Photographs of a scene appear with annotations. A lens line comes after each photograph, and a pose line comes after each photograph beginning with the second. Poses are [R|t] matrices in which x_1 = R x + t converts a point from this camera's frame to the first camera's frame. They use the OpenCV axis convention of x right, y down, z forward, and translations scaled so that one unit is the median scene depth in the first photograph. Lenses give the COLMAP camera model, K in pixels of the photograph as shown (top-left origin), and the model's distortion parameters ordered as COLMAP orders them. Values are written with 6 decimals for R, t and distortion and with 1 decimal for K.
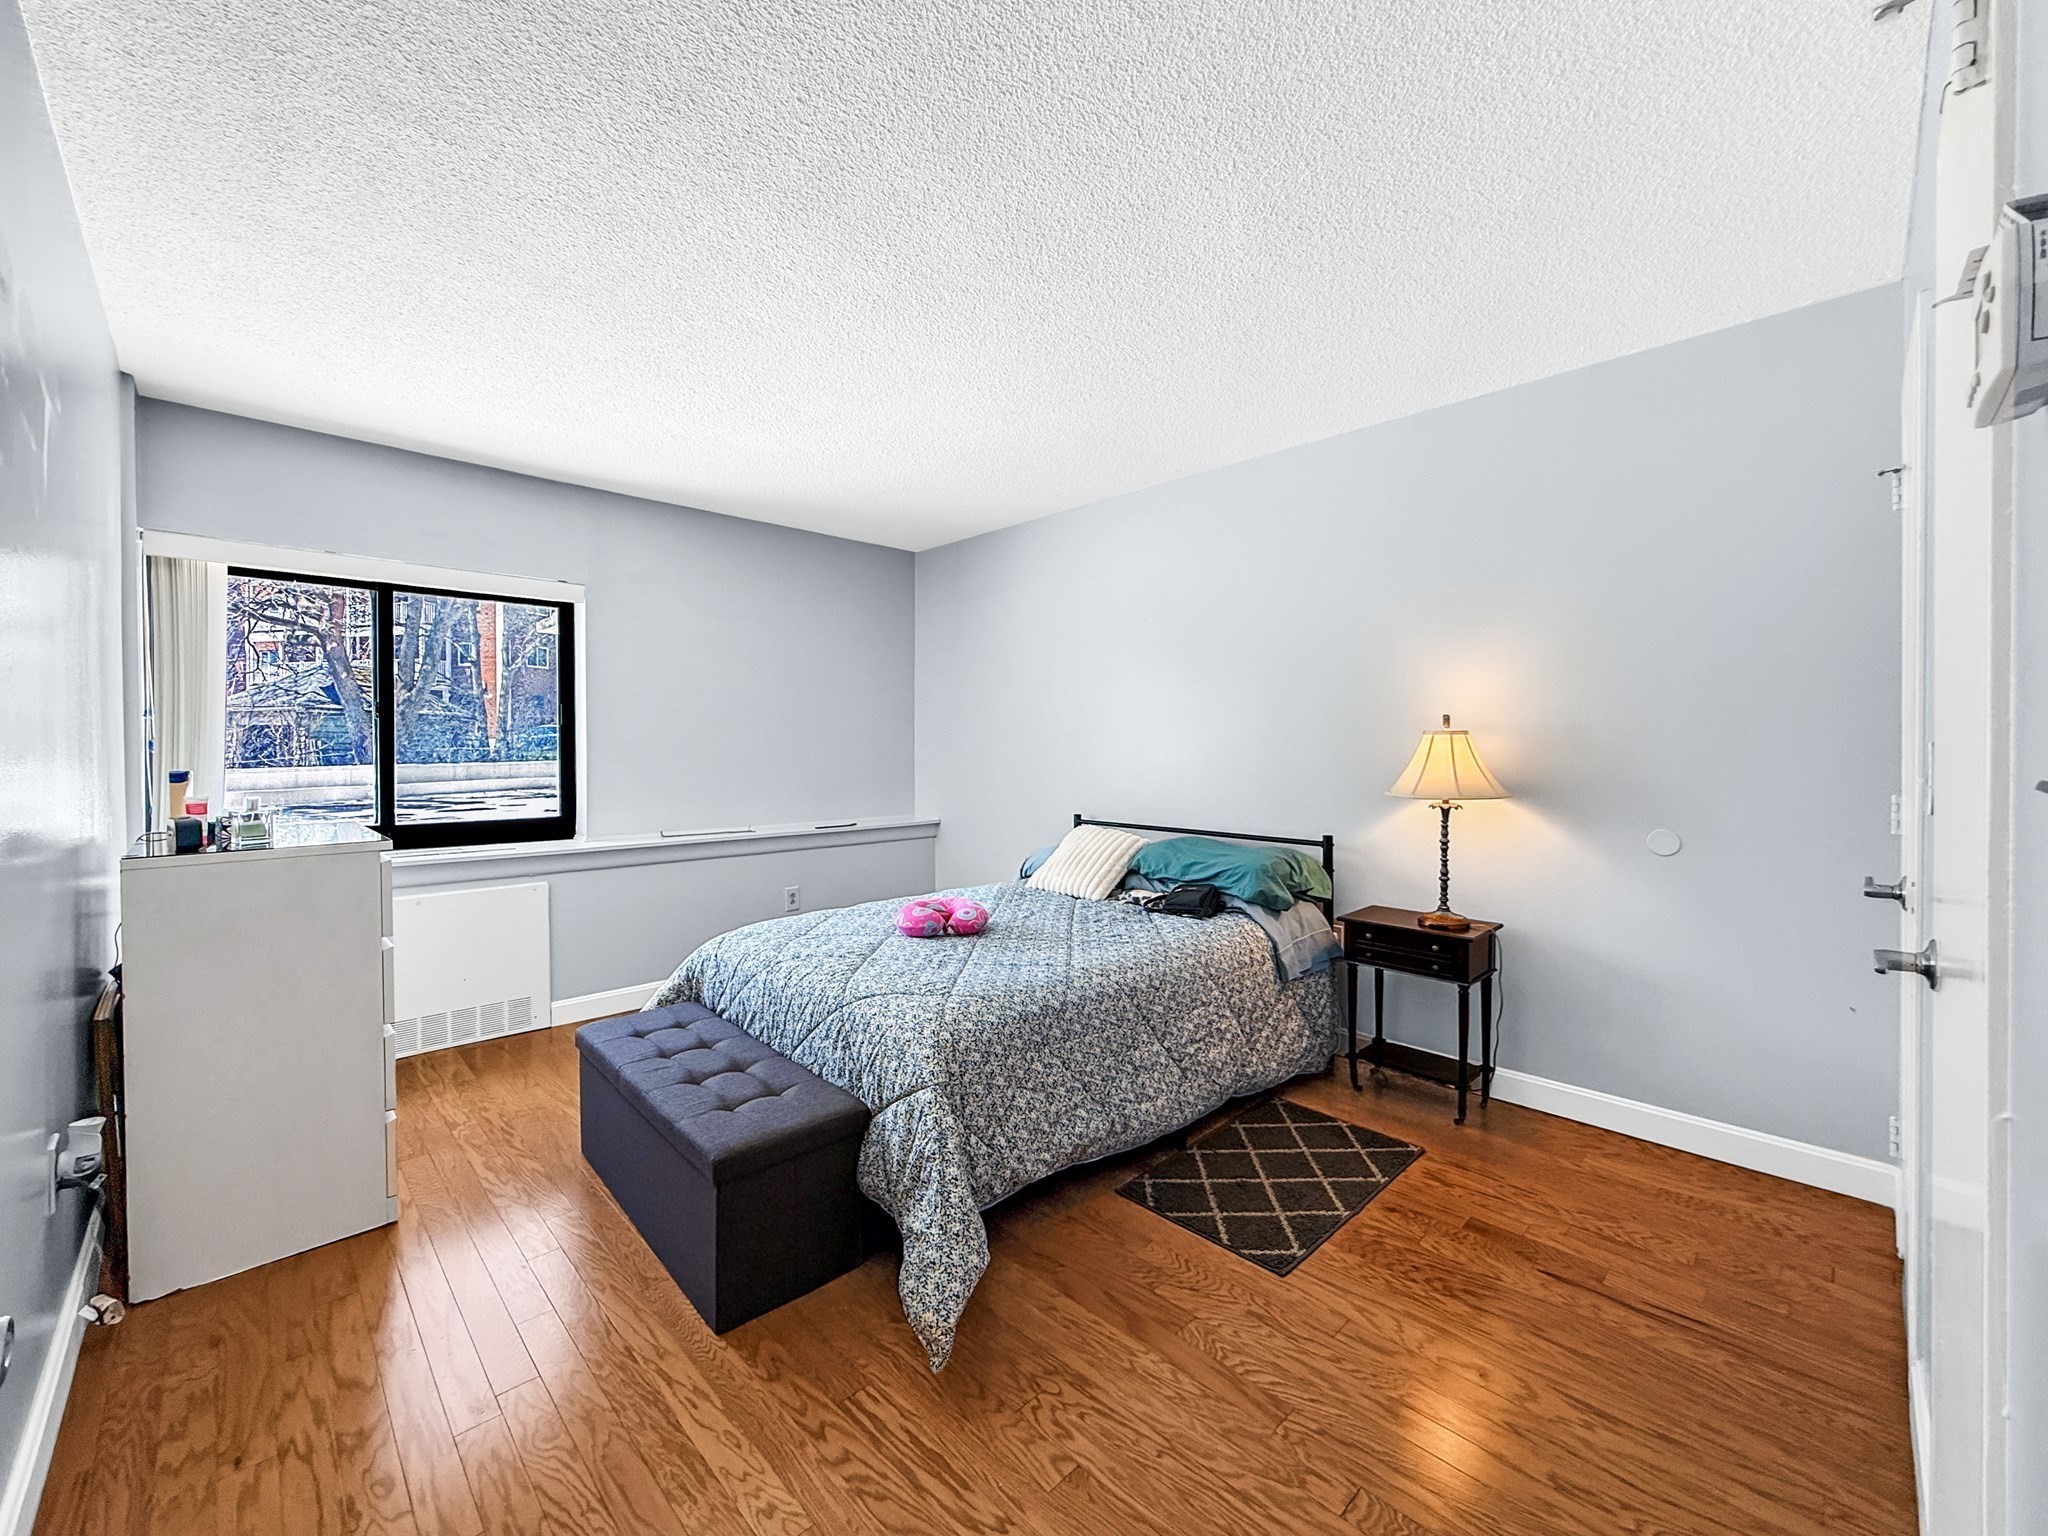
lens RADIAL K [[822.1, 0, 1024.0], [0, 822.1, 768.0], [0, 0, 1]] dist [0.000253, 0.000444]
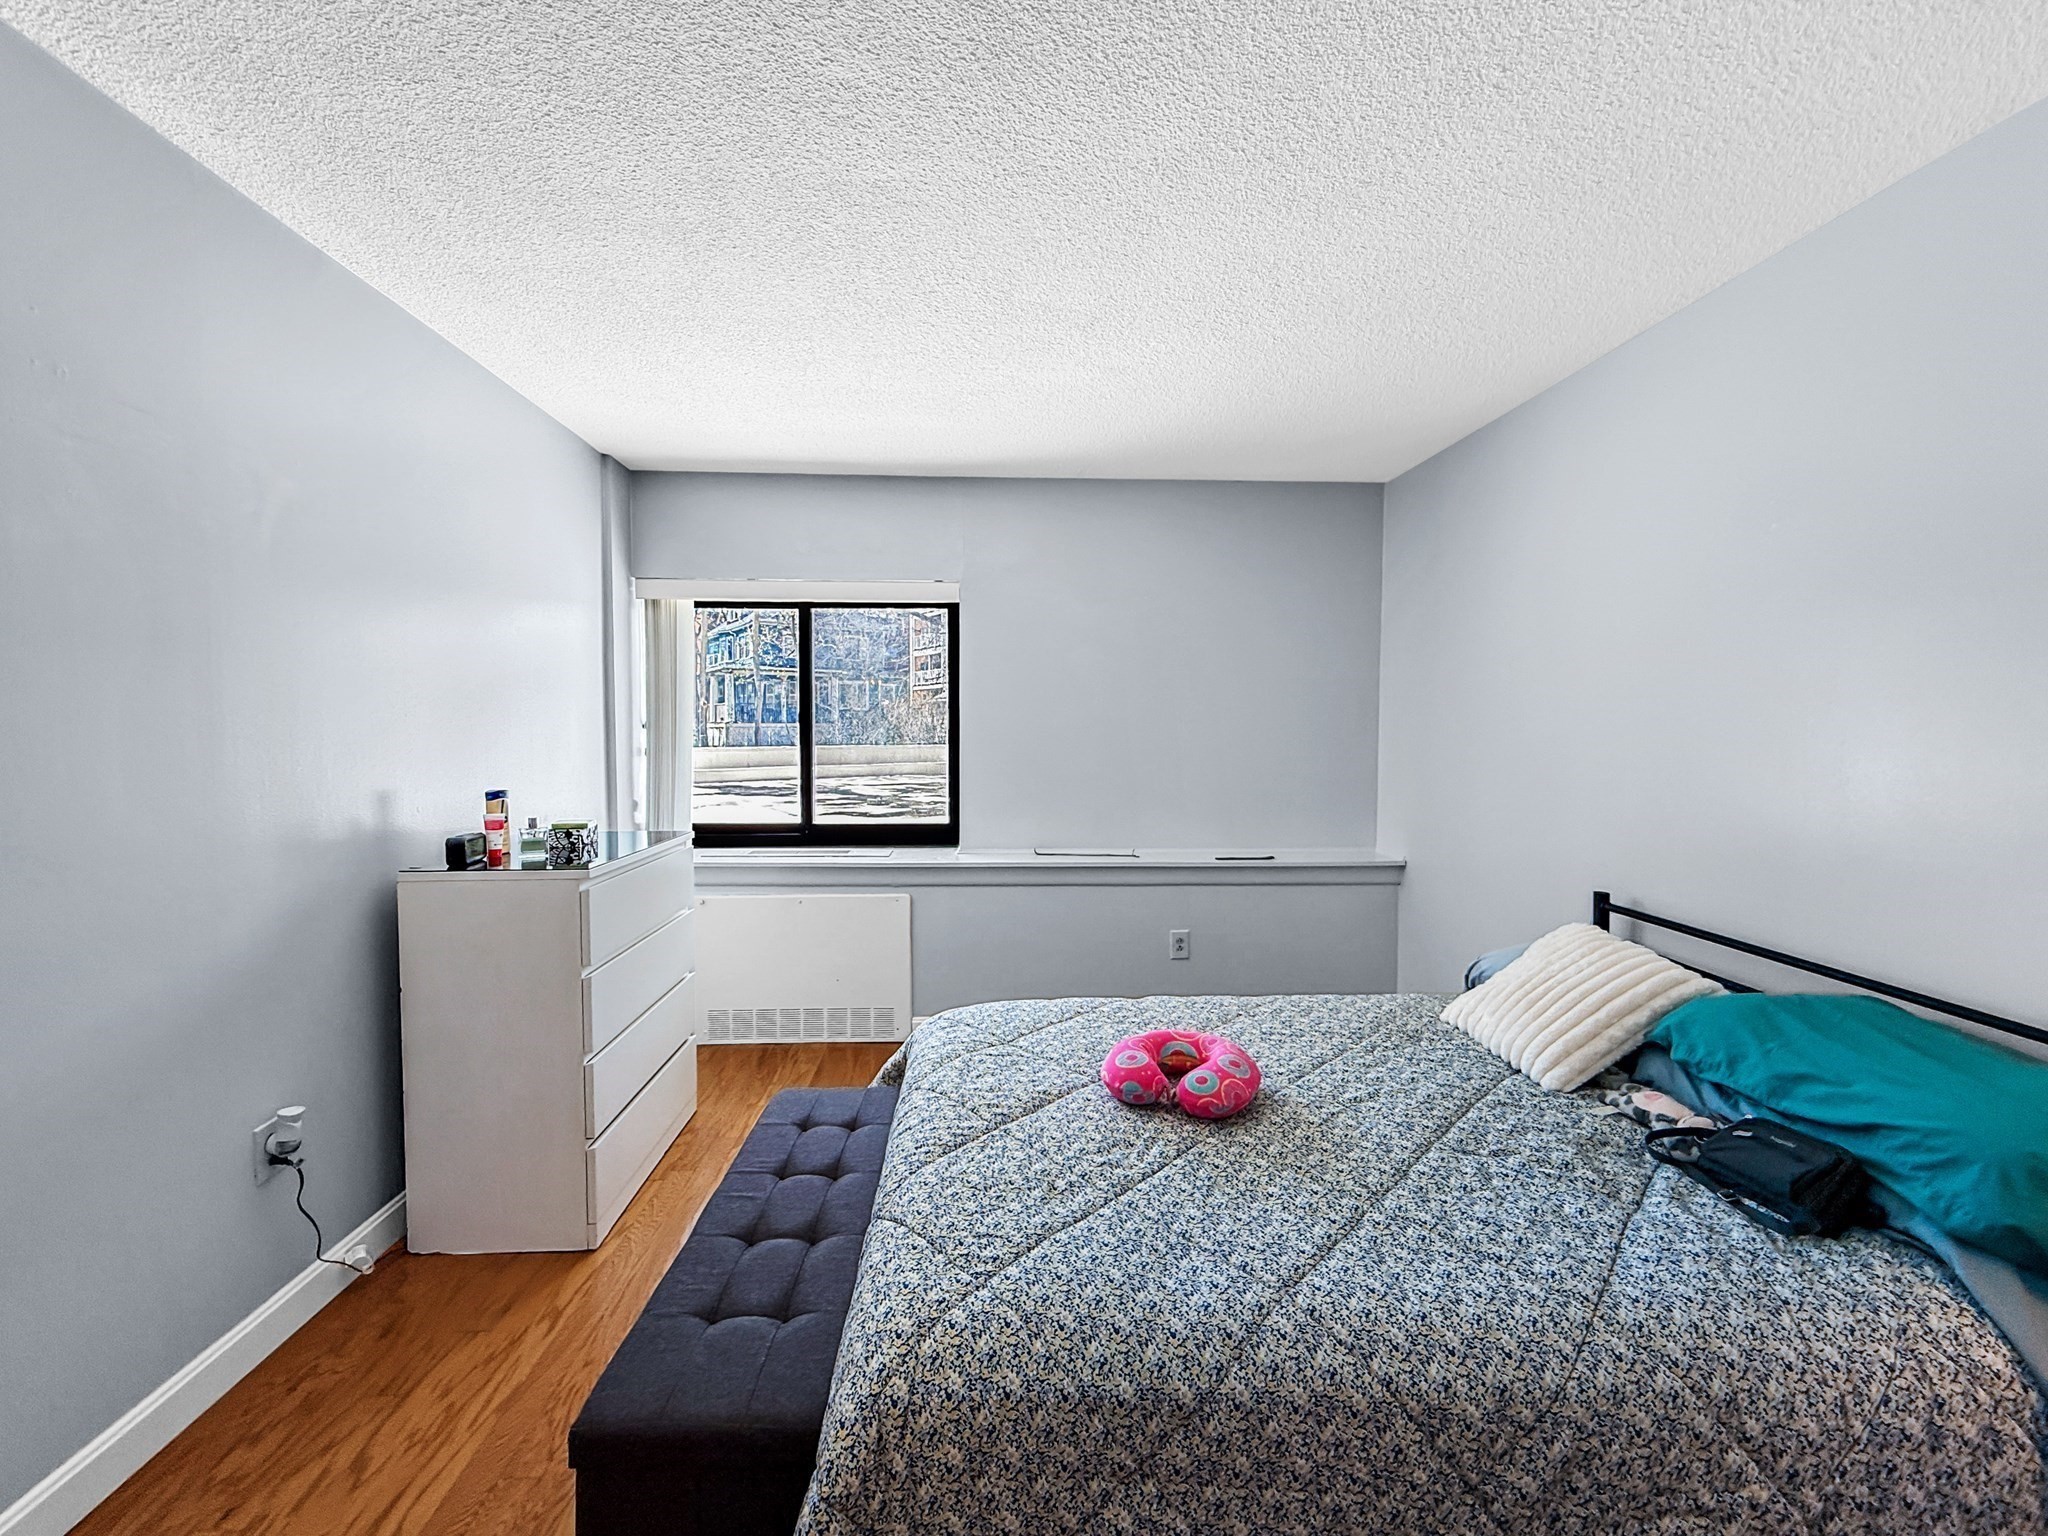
lens RADIAL K [[822.1, 0, 1024.0], [0, 822.1, 768.0], [0, 0, 1]] dist [0.000253, 0.000444]
pose [[0.748972, 0.037452, -0.661542, 0.189976], [-0.020719, 0.999237, 0.033113, -0.054666], [0.662277, -0.011094, 0.749177, 0.433902]]
